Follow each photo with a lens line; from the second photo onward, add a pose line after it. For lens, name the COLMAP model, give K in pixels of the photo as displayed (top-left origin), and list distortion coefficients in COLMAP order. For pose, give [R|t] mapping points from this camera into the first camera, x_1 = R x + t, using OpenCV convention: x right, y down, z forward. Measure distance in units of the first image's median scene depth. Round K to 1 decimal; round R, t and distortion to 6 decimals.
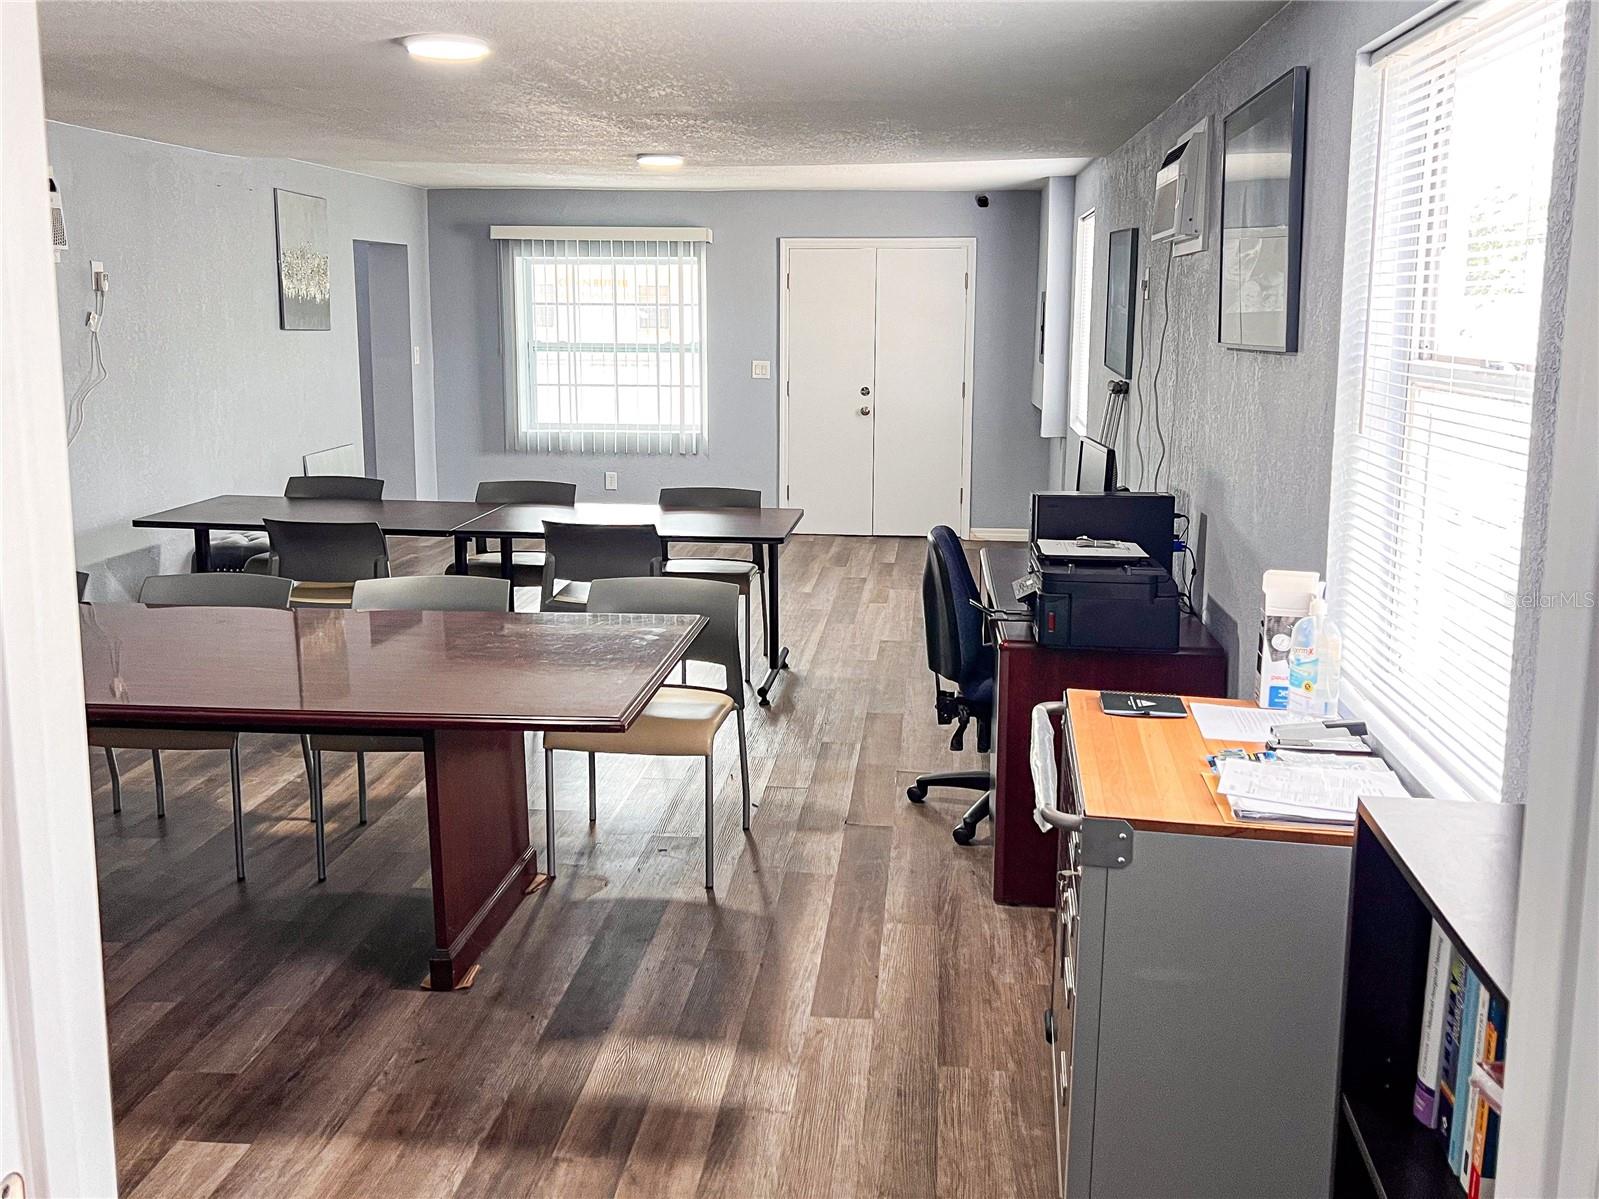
lens RADIAL K [[1392.4, 0, 807.3], [0, 1392.4, 503.5], [0, 0, 1]] dist [0.080518, -0.048813]
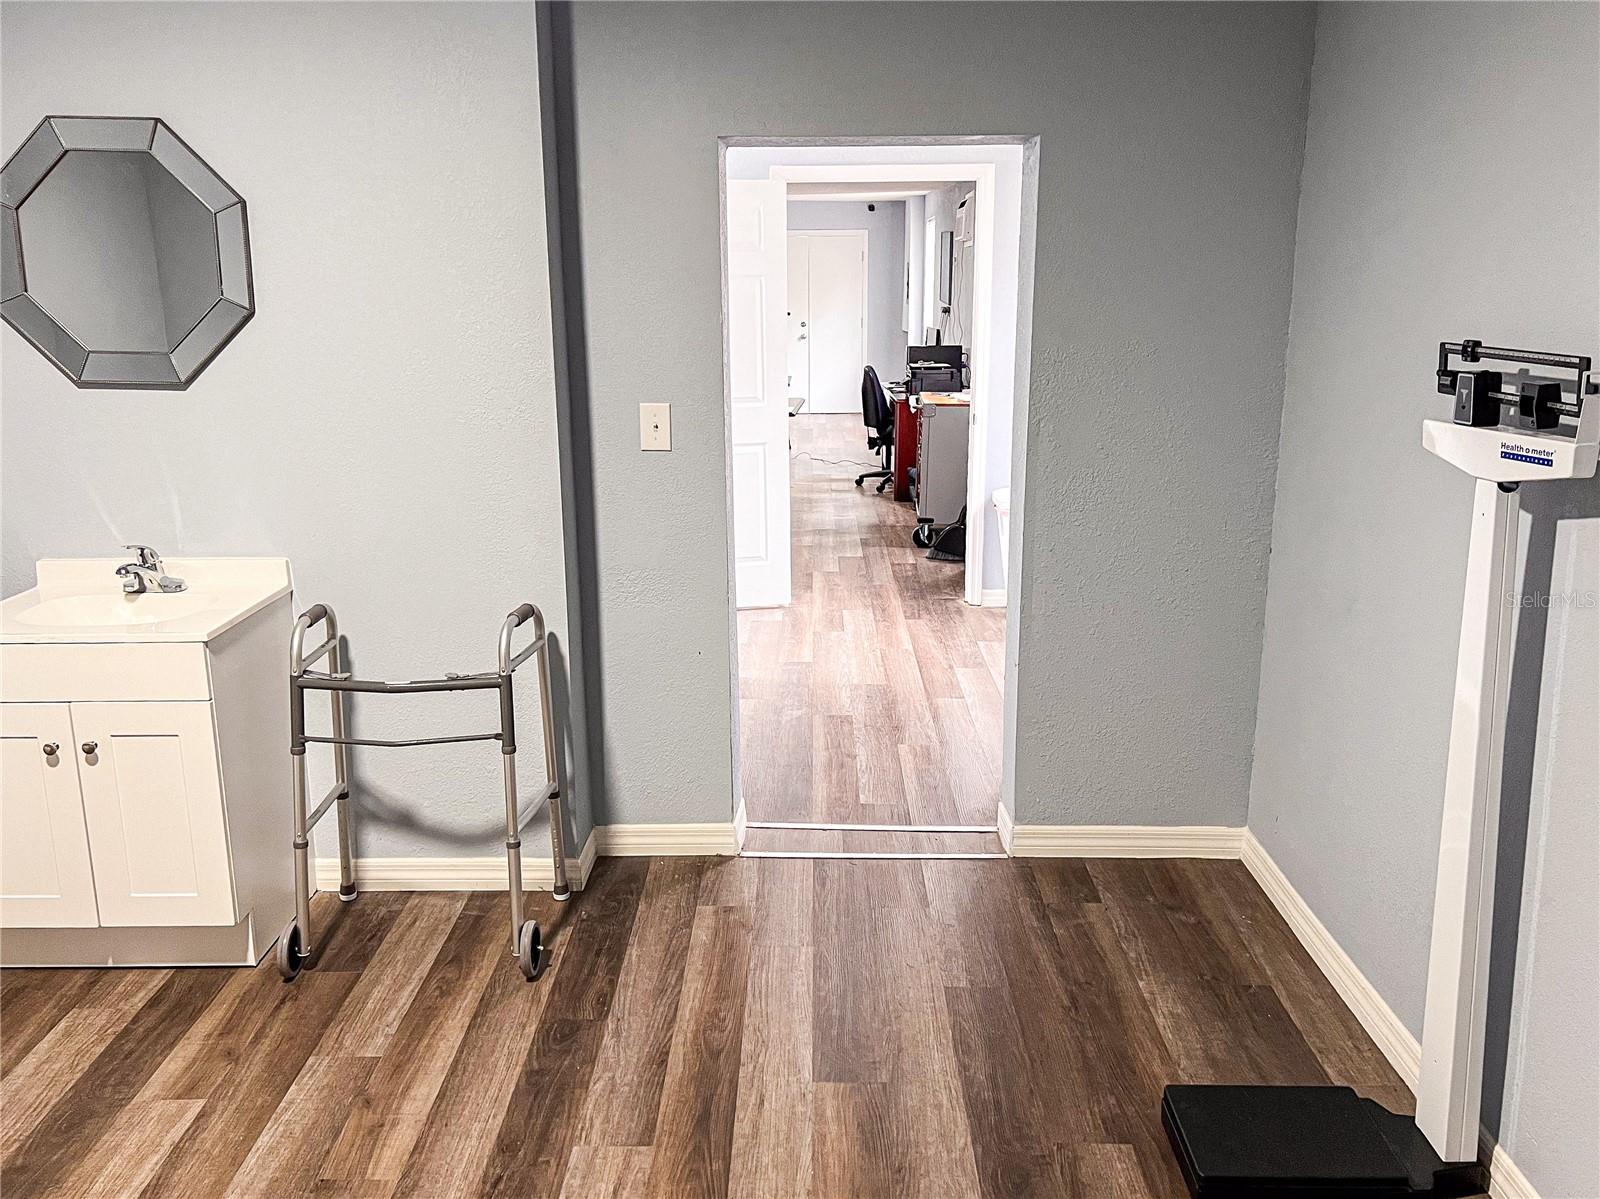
lens RADIAL K [[1283.4, 0, 806.1], [0, 1283.4, 580.6], [0, 0, 1]] dist [0.047020, -0.055358]
pose [[0.995787, -0.030334, 0.086533, -0.207393], [0.022340, 0.995518, 0.091893, 0.177409], [-0.088932, -0.089572, 0.992002, -1.175291]]
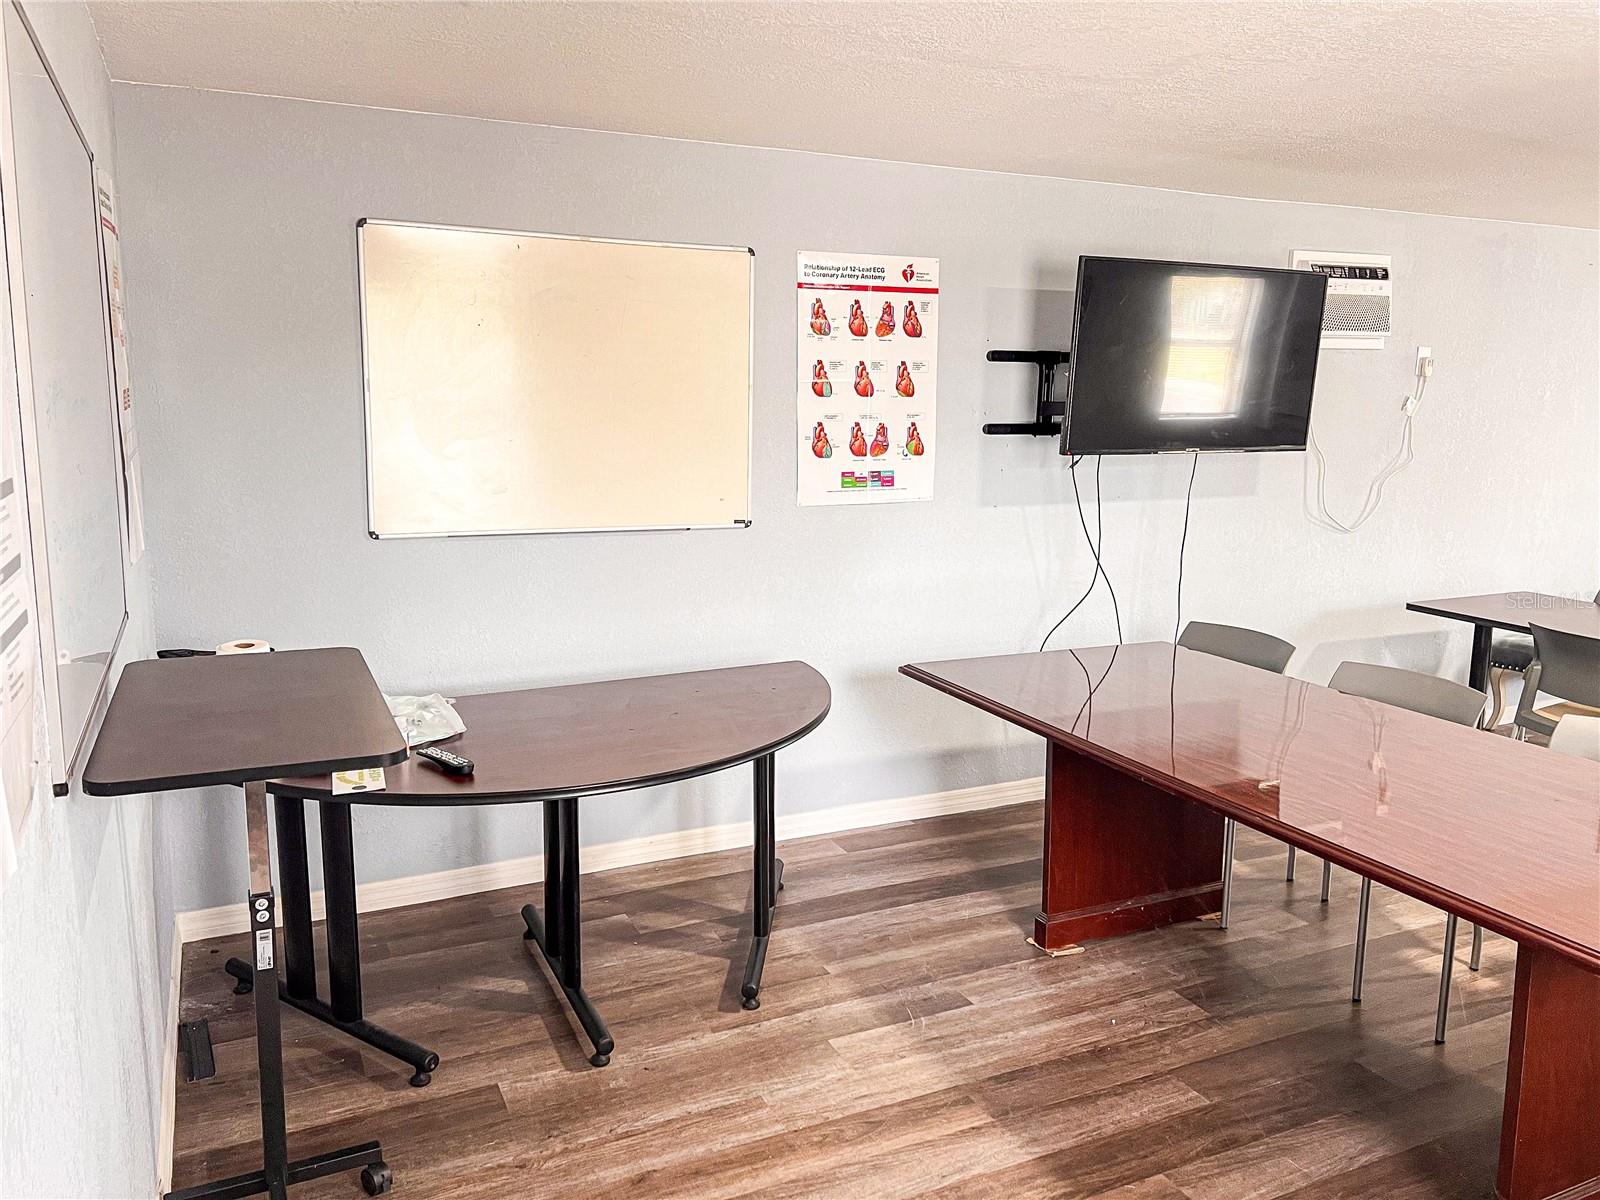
lens RADIAL K [[1205.7, 0, 803.1], [0, 1205.7, 591.1], [0, 0, 1]] dist [0.077277, -0.085055]
pose [[0.517337, 0.141768, -0.843958, 0.046722], [-0.131207, 0.987663, 0.085479, -0.018732], [0.845664, 0.066512, 0.529555, 0.220726]]
